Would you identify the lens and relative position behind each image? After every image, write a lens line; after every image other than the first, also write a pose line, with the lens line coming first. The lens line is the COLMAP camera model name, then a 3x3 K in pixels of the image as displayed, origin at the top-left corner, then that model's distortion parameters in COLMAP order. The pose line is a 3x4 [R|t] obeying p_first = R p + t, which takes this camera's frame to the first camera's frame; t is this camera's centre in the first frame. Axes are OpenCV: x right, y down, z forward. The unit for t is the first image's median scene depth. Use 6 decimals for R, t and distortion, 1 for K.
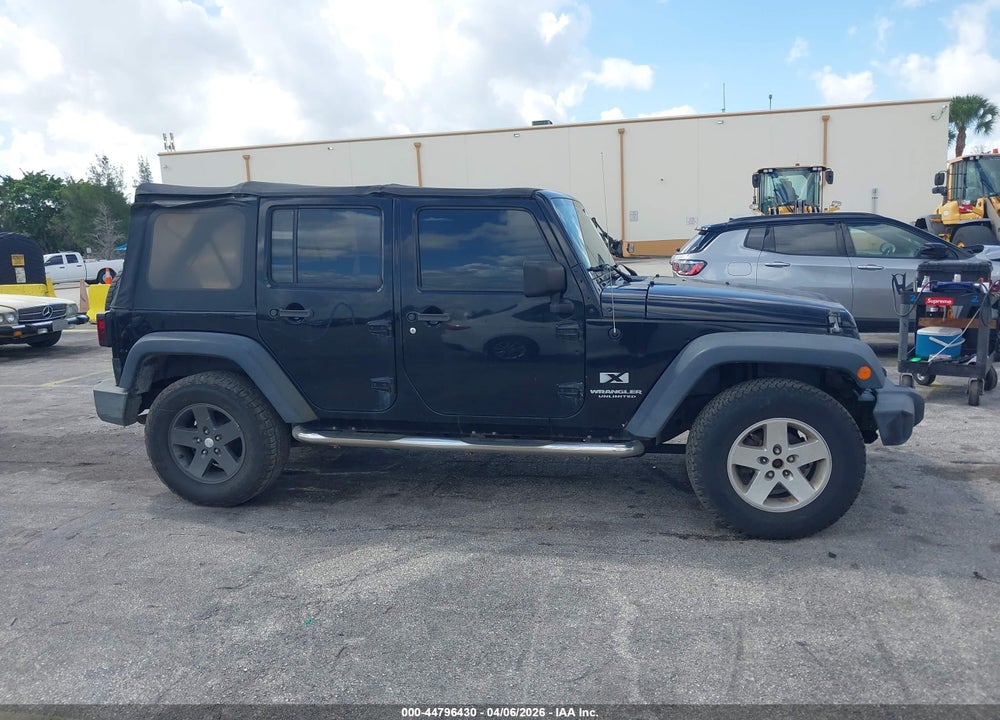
lens RADIAL K [[774.7, 0, 514.2], [0, 774.7, 396.5], [0, 0, 1]] dist [-0.004840, 0.003675]
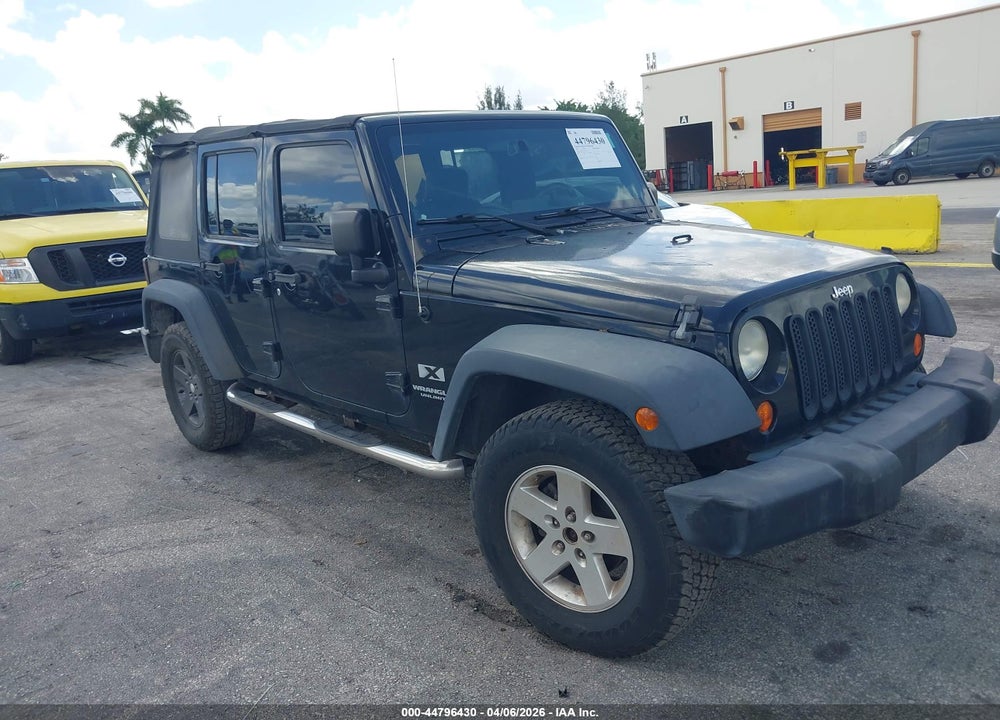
lens RADIAL K [[772.8, 0, 512.8], [0, 772.8, 403.7], [0, 0, 1]] dist [-0.001910, -0.006235]
pose [[0.824516, 0.131171, -0.550426, 0.563492], [-0.068199, 0.988705, 0.133457, -0.091917], [0.561714, -0.072499, 0.824149, 0.399942]]
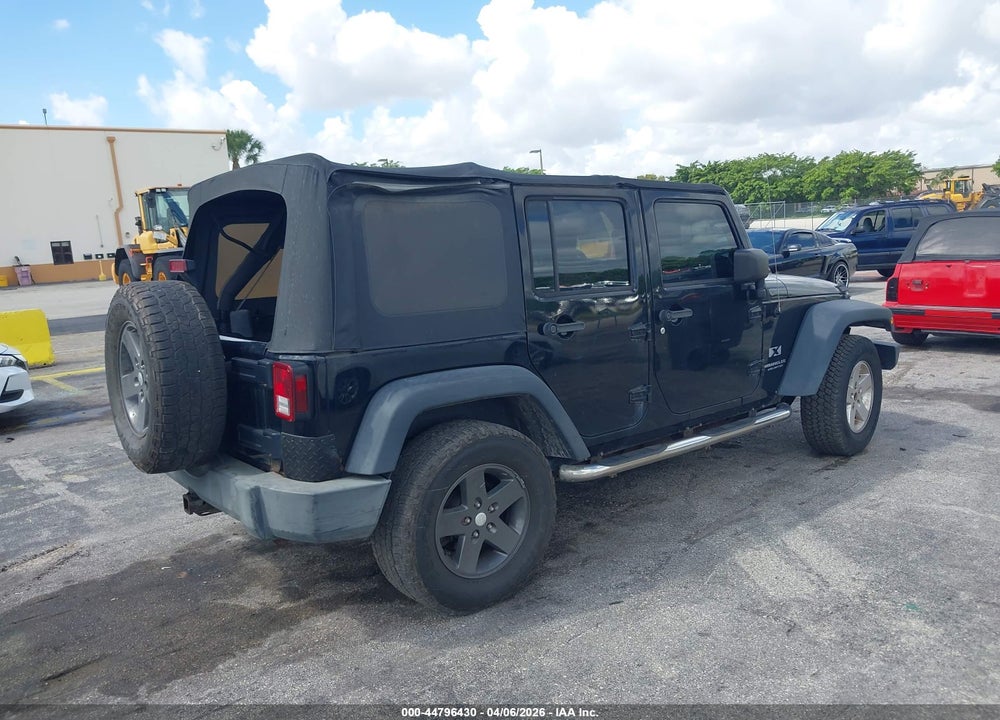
lens RADIAL K [[812.3, 0, 499.2], [0, 812.3, 399.9], [0, 0, 1]] dist [0.037429, -0.005201]
pose [[0.598167, -0.161183, 0.784995, -1.016865], [0.196280, 0.979195, 0.051493, -0.090063], [-0.776963, 0.123277, 0.617359, 0.533812]]
